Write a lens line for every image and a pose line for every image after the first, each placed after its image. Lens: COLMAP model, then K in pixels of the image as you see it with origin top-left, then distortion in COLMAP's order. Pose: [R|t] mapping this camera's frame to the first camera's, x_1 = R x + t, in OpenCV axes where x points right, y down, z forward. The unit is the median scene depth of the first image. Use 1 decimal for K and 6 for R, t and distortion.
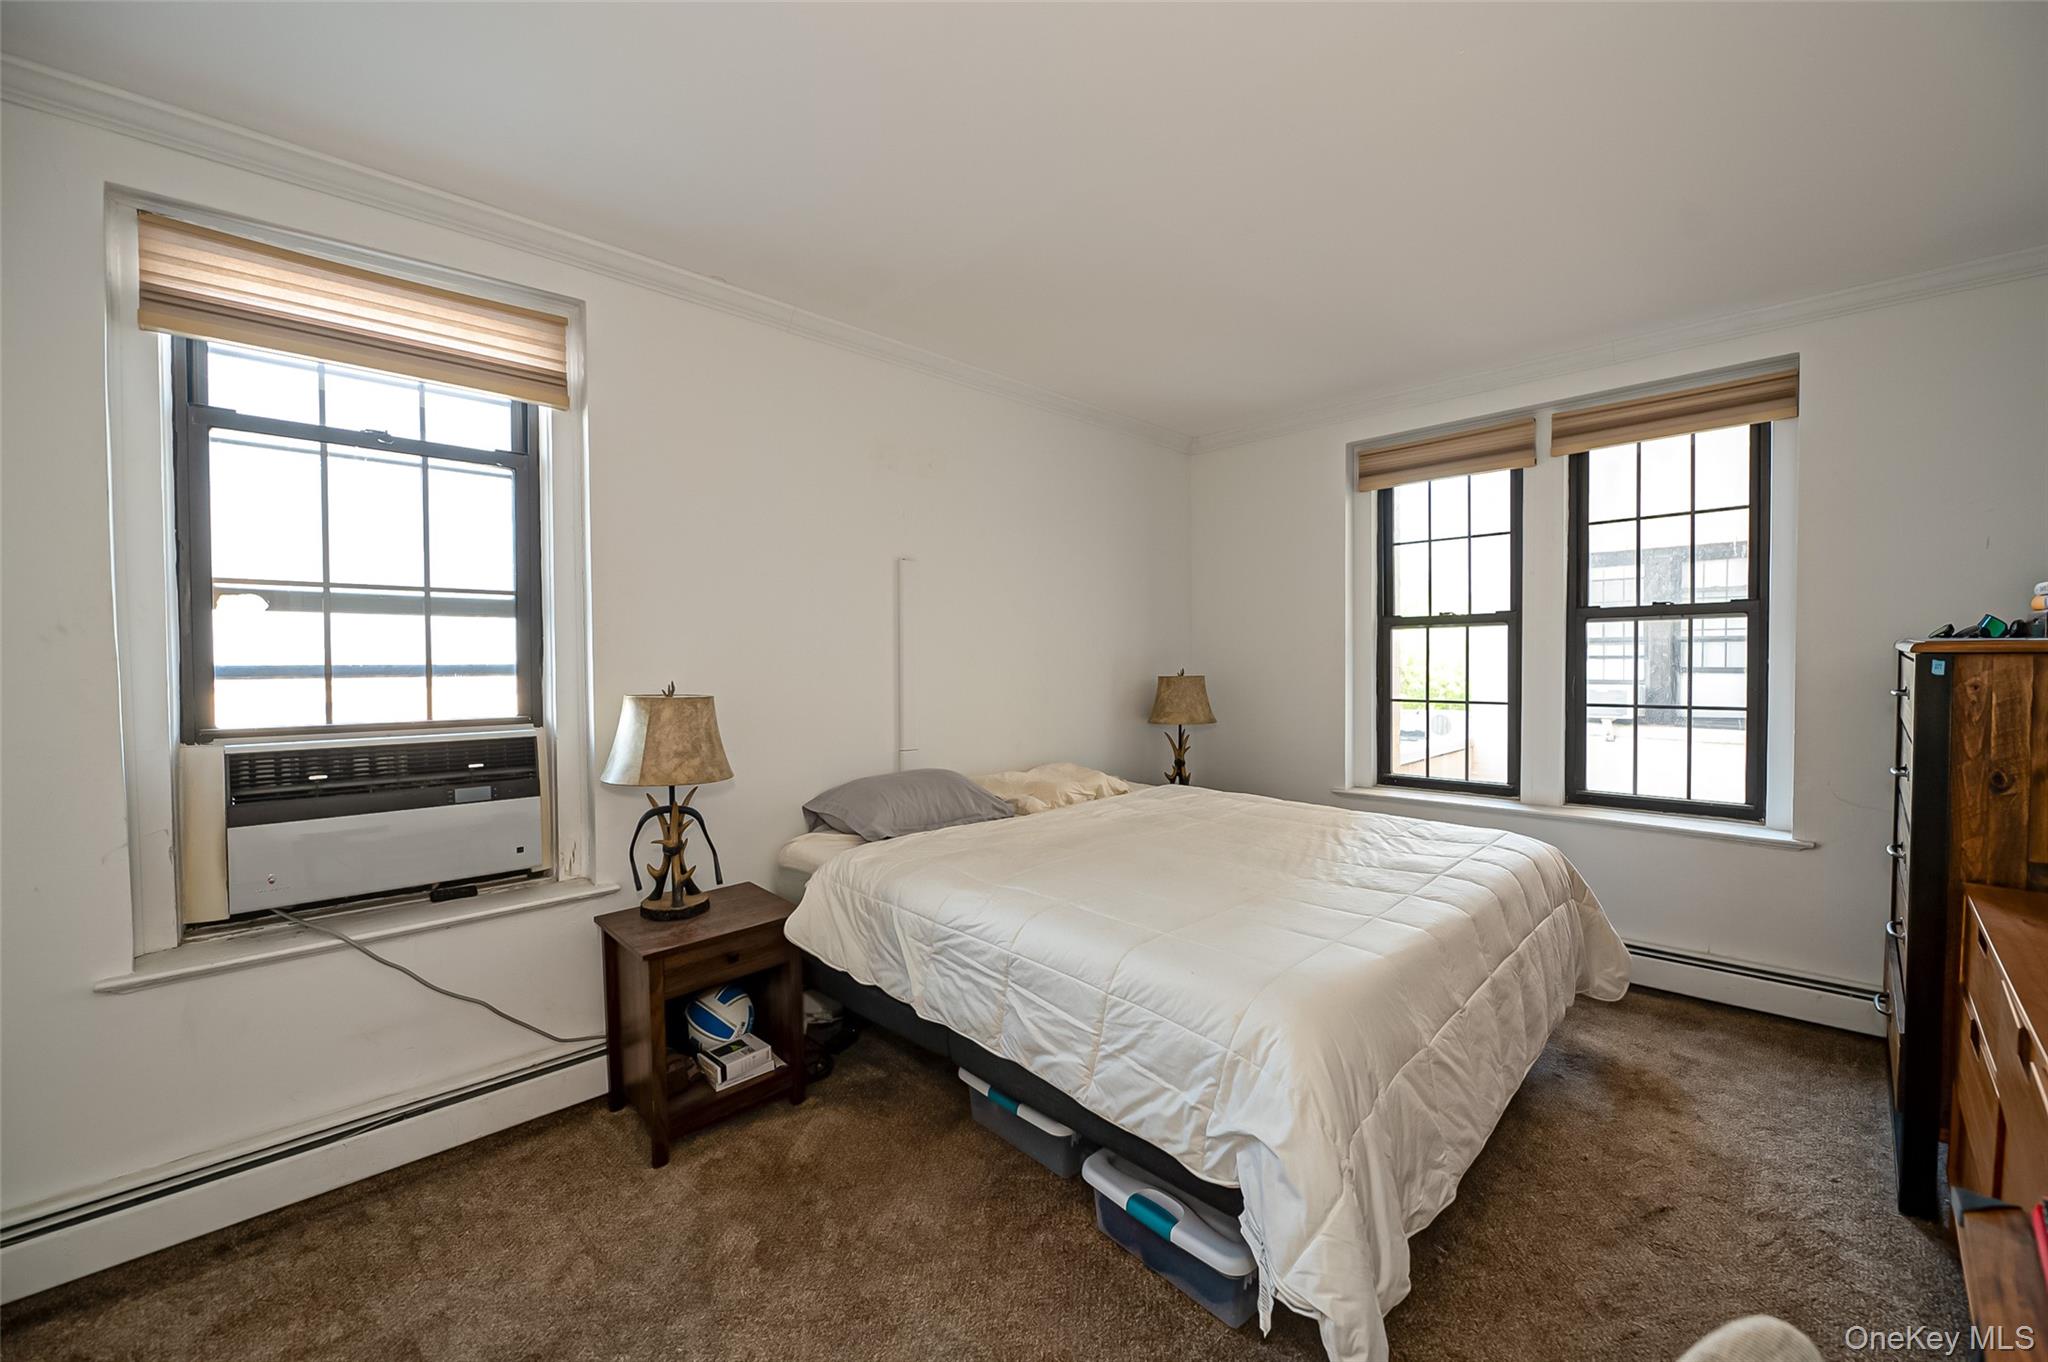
lens RADIAL K [[814.2, 0, 1025.2], [0, 814.2, 683.8], [0, 0, 1]] dist [-0.008248, -0.000980]
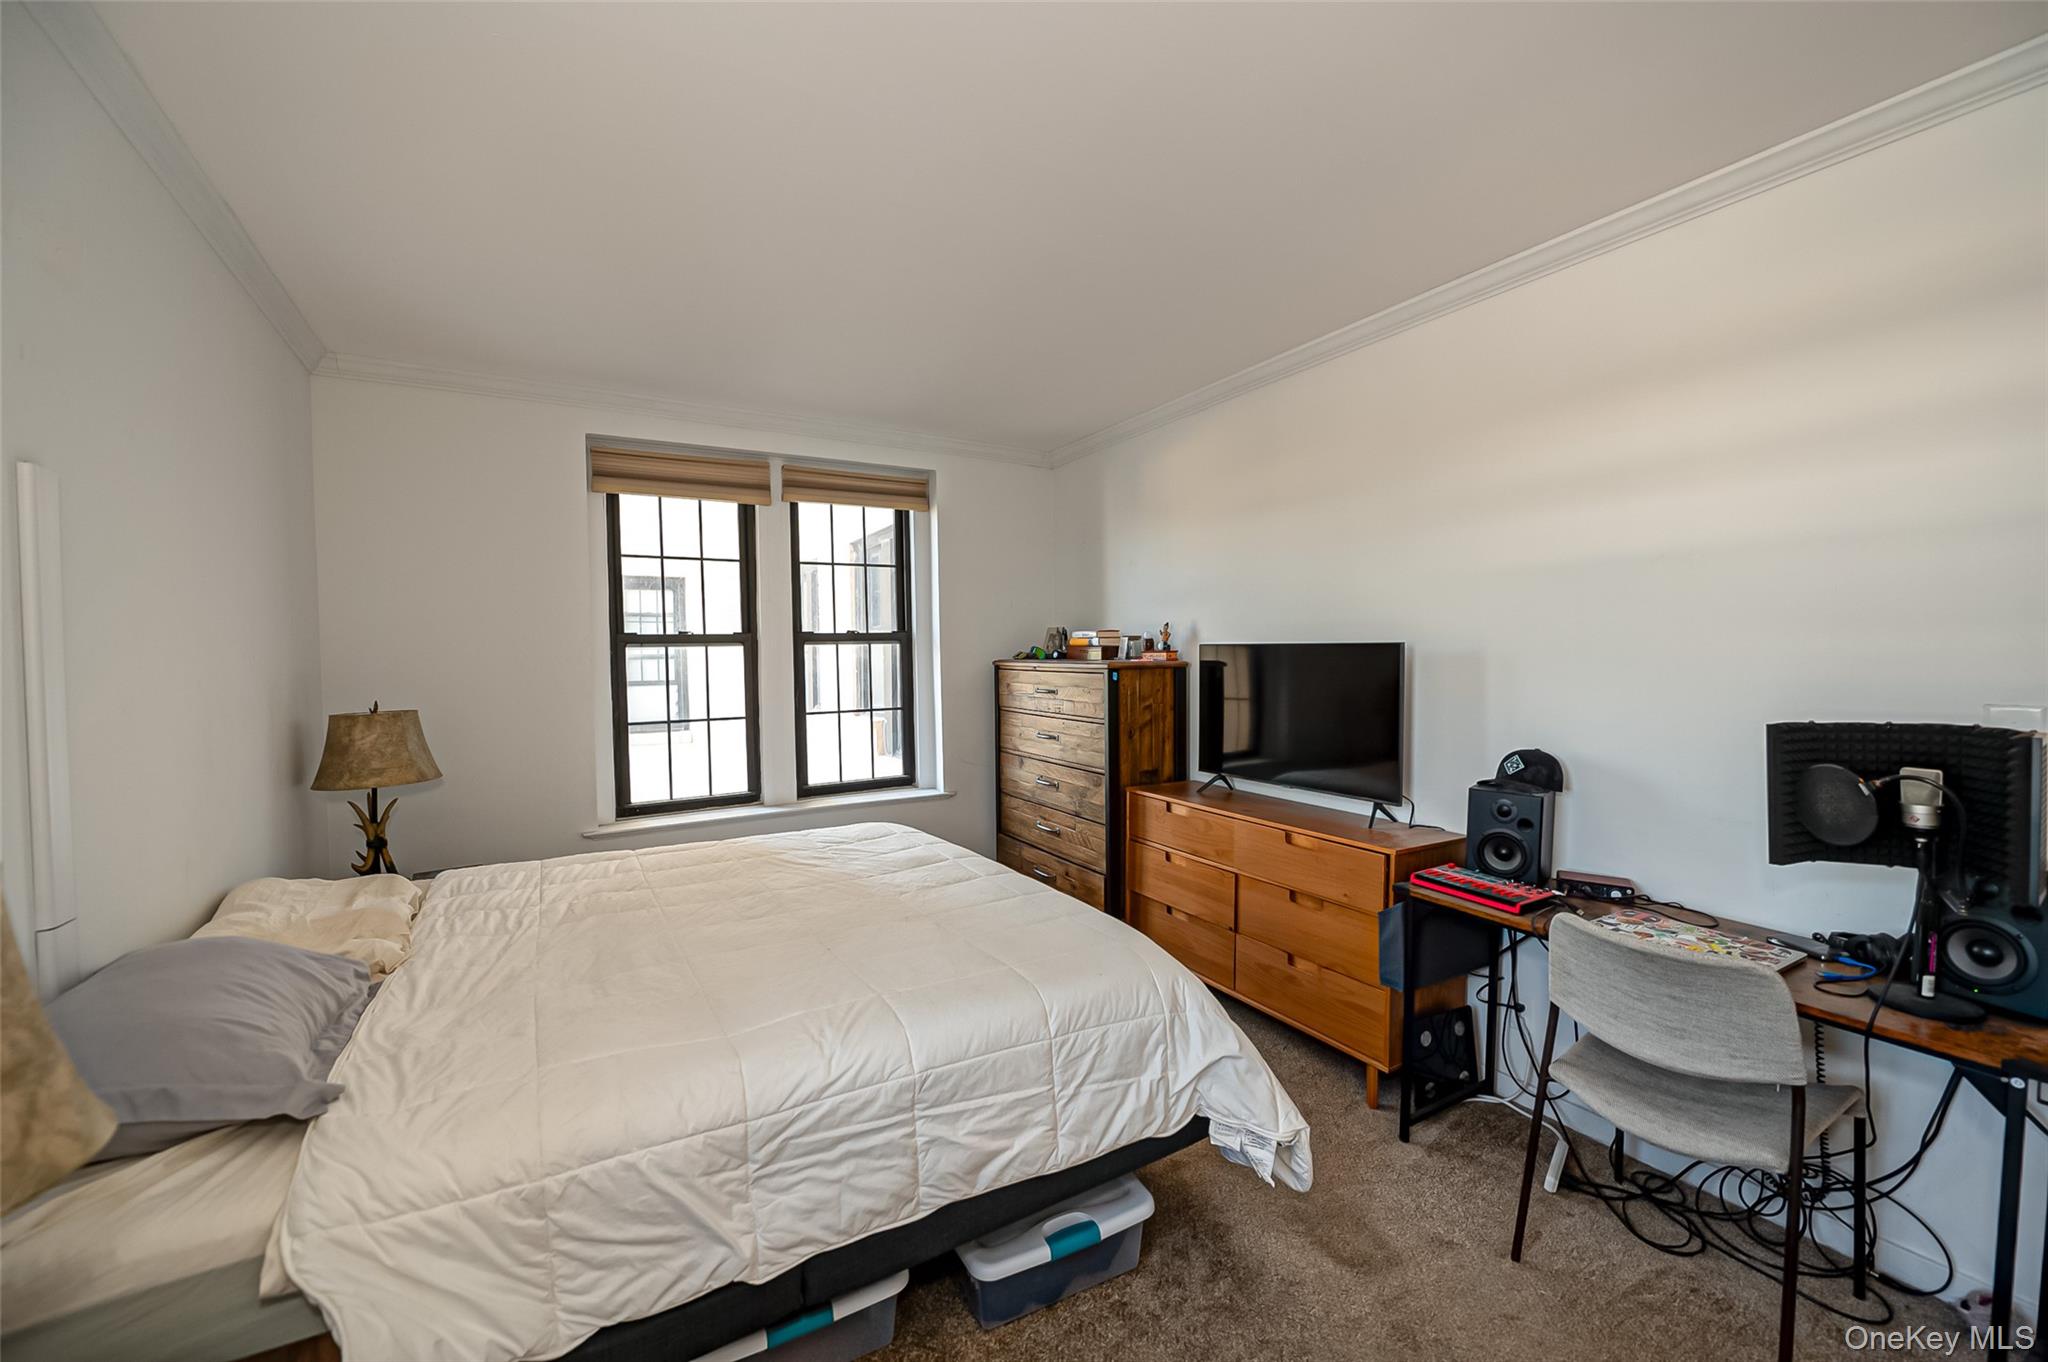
lens RADIAL K [[814.2, 0, 1047.2], [0, 814.2, 677.2], [0, 0, 1]] dist [-0.008248, -0.000980]
pose [[0.219252, -0.020435, 0.975454, -0.604140], [0.045838, 0.998892, 0.010623, -0.036430], [-0.974591, 0.042384, 0.219946, 0.580828]]
